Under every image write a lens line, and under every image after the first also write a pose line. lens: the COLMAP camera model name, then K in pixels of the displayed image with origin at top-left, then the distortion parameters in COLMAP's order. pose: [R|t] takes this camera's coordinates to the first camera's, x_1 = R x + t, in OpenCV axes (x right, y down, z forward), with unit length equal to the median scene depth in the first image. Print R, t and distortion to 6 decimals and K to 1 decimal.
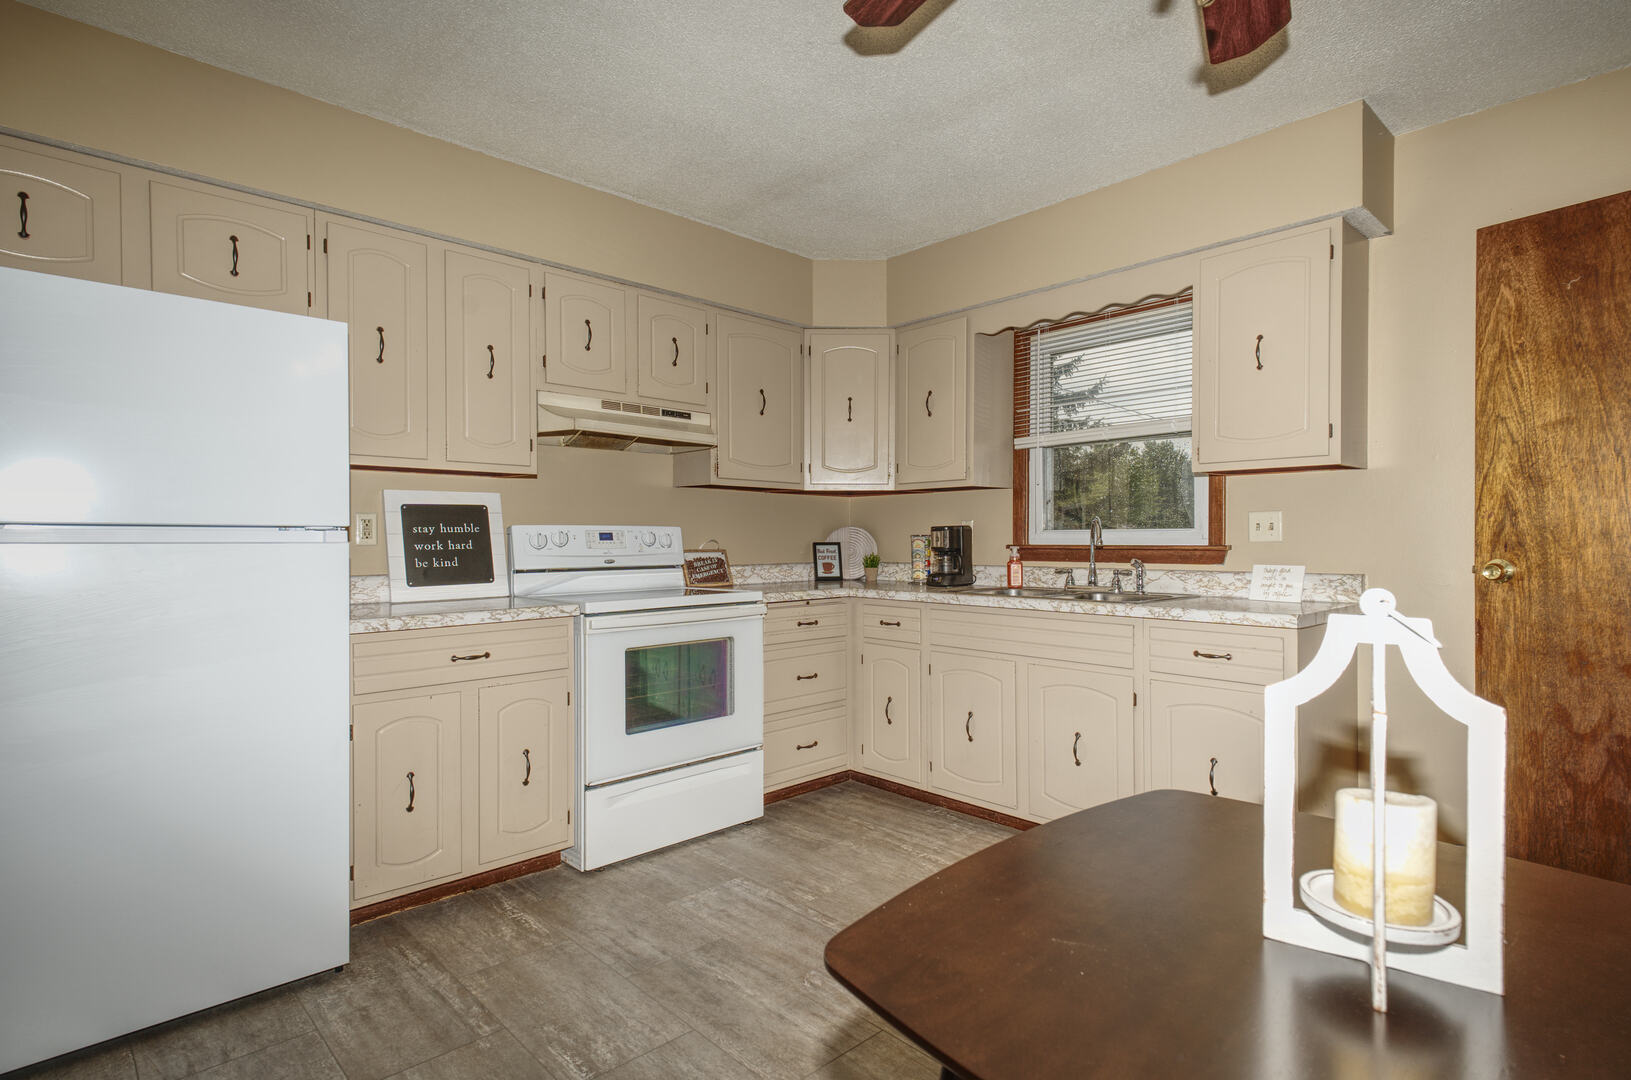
lens RADIAL K [[839.9, 0, 814.4], [0, 839.9, 540.8], [0, 0, 1]] dist [0.029653, -0.000407]
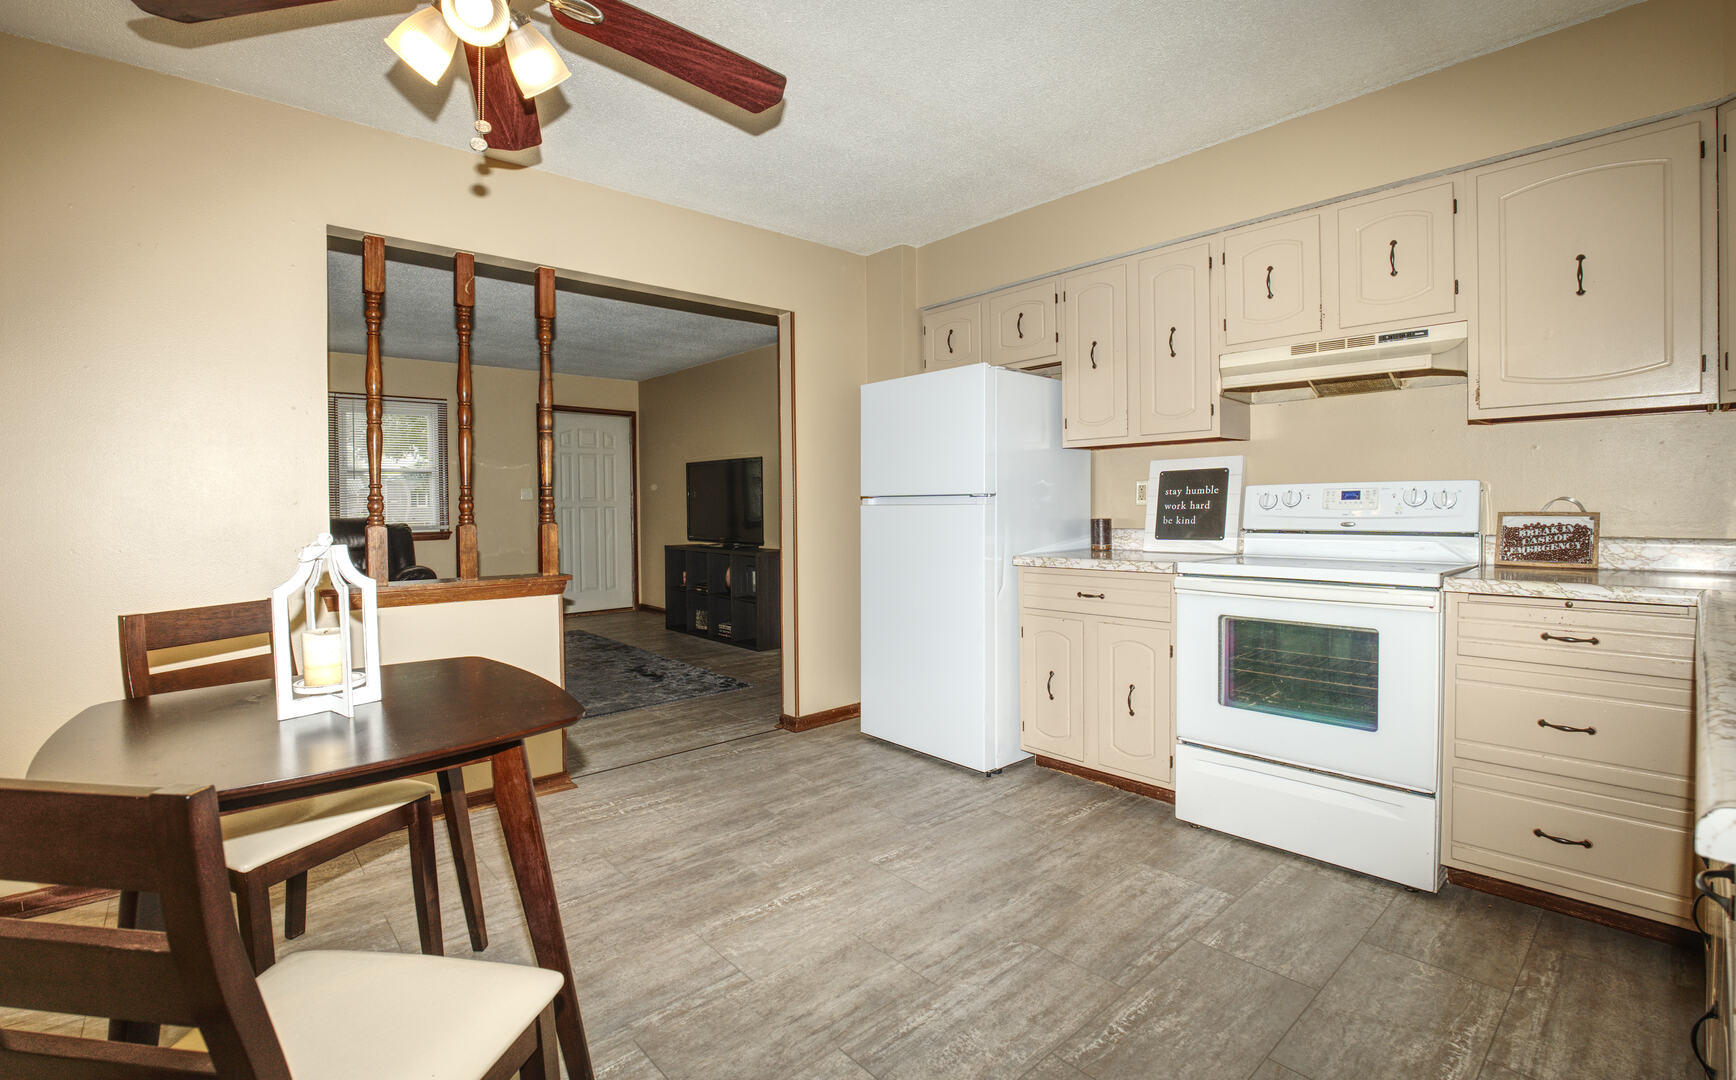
lens RADIAL K [[786.5, 0, 884.0], [0, 786.5, 516.2], [0, 0, 1]] dist [-0.019902, -0.000155]
pose [[-0.017328, 0.018375, -0.999681, 0.605738], [0.009054, 0.999793, 0.018220, -0.002798], [0.999809, -0.008736, -0.017491, 0.574744]]
